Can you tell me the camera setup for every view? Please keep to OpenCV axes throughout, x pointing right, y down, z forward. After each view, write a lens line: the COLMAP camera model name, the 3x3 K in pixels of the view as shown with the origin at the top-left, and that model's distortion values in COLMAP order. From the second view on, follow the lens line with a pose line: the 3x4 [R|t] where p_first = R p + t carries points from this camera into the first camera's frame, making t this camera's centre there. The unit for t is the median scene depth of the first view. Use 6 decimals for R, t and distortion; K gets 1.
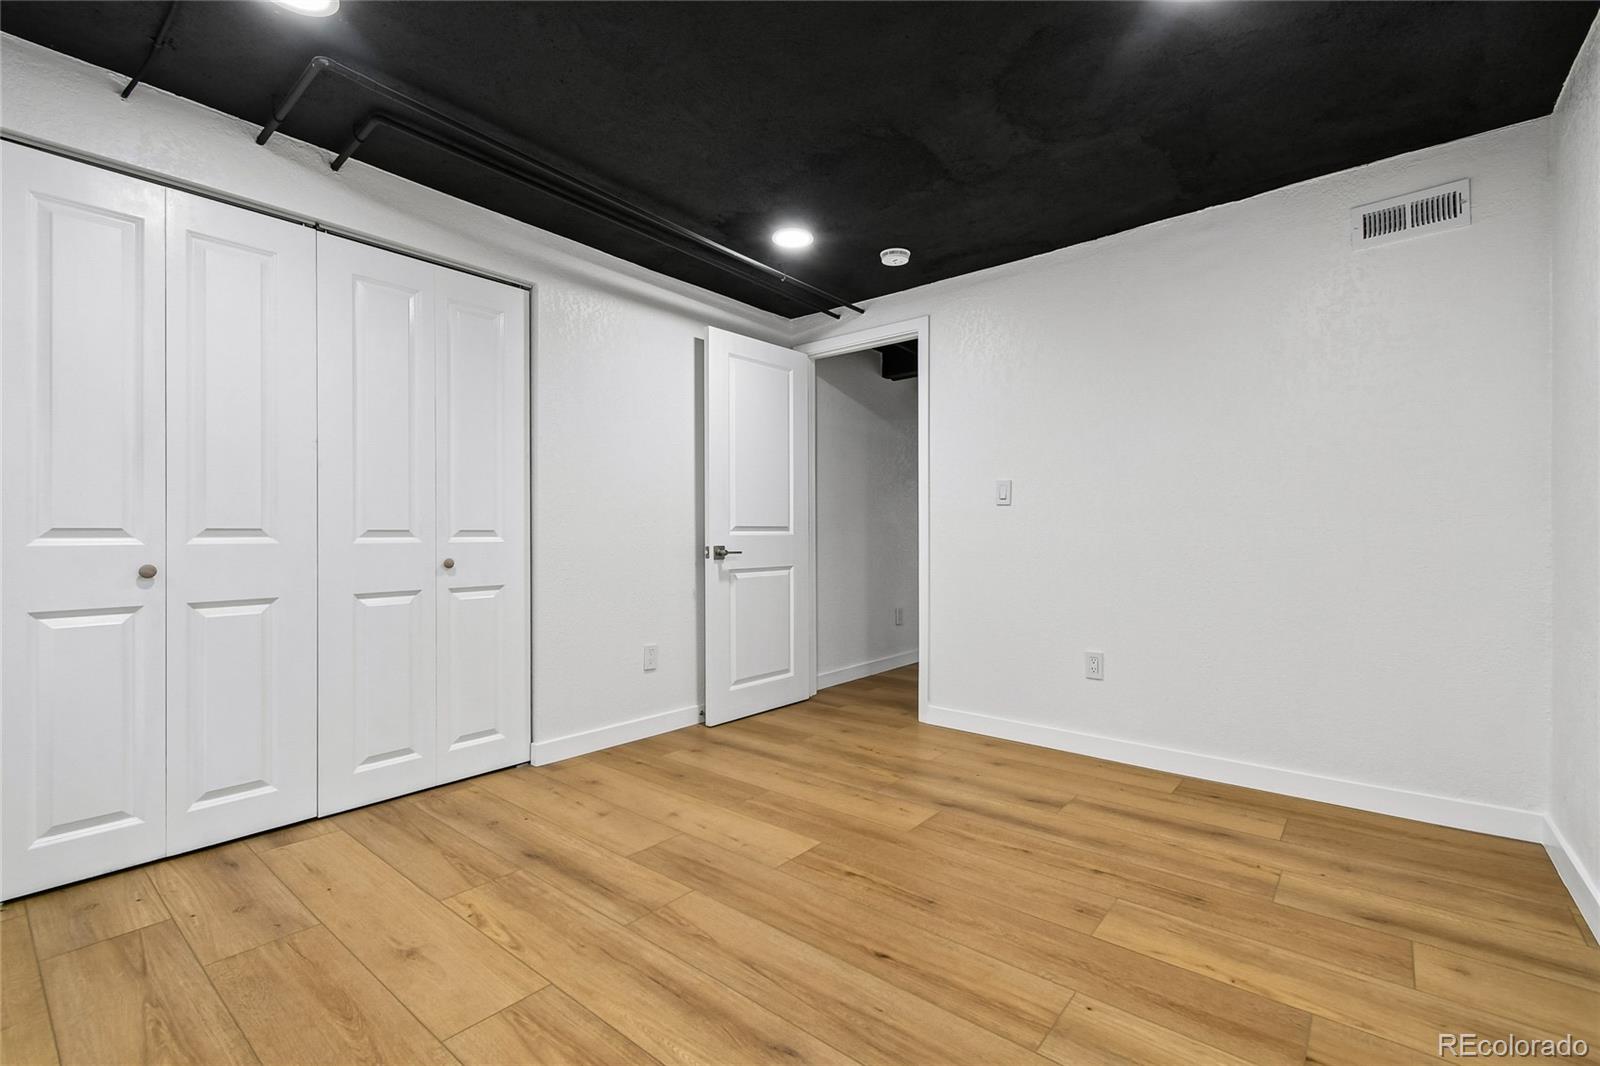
lens RADIAL K [[707.8, 0, 795.9], [0, 707.8, 535.5], [0, 0, 1]] dist [0.002315, -0.003971]
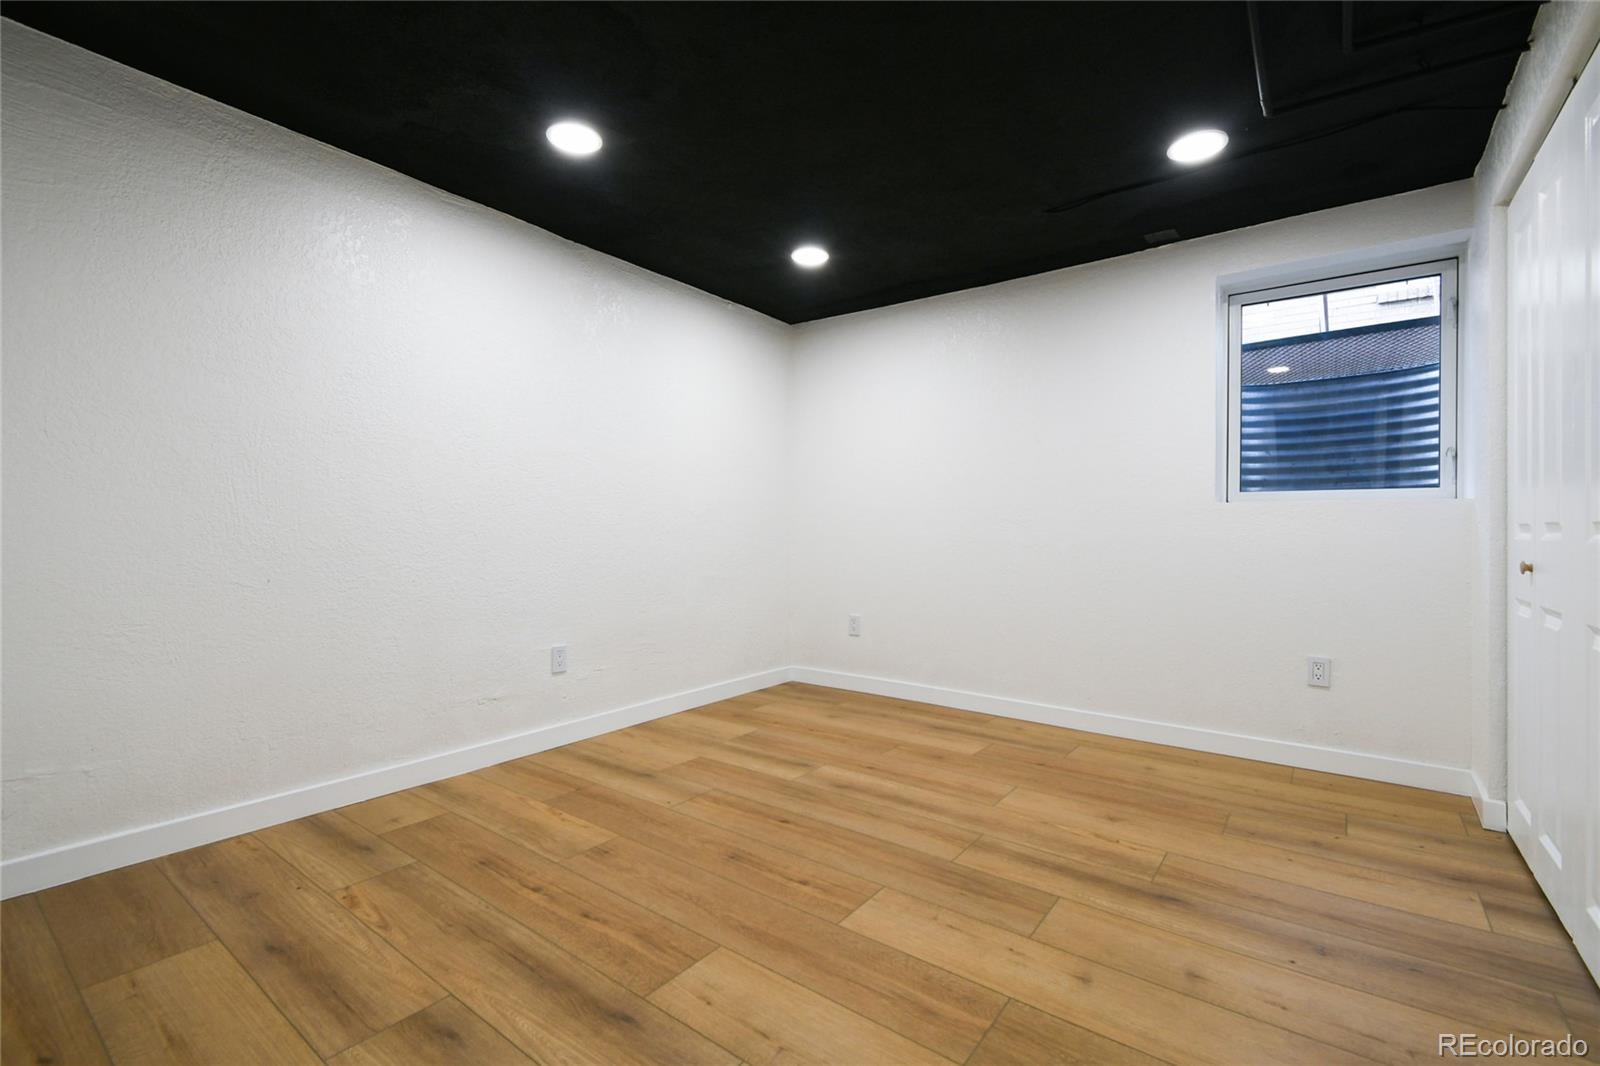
lens RADIAL K [[707.8, 0, 795.9], [0, 707.8, 535.5], [0, 0, 1]] dist [0.002315, -0.003971]
pose [[-0.999177, -0.003962, -0.040373, 0.130272], [-0.004420, 0.999927, 0.011275, 0.000172], [0.040325, 0.011445, -0.999121, 1.984723]]
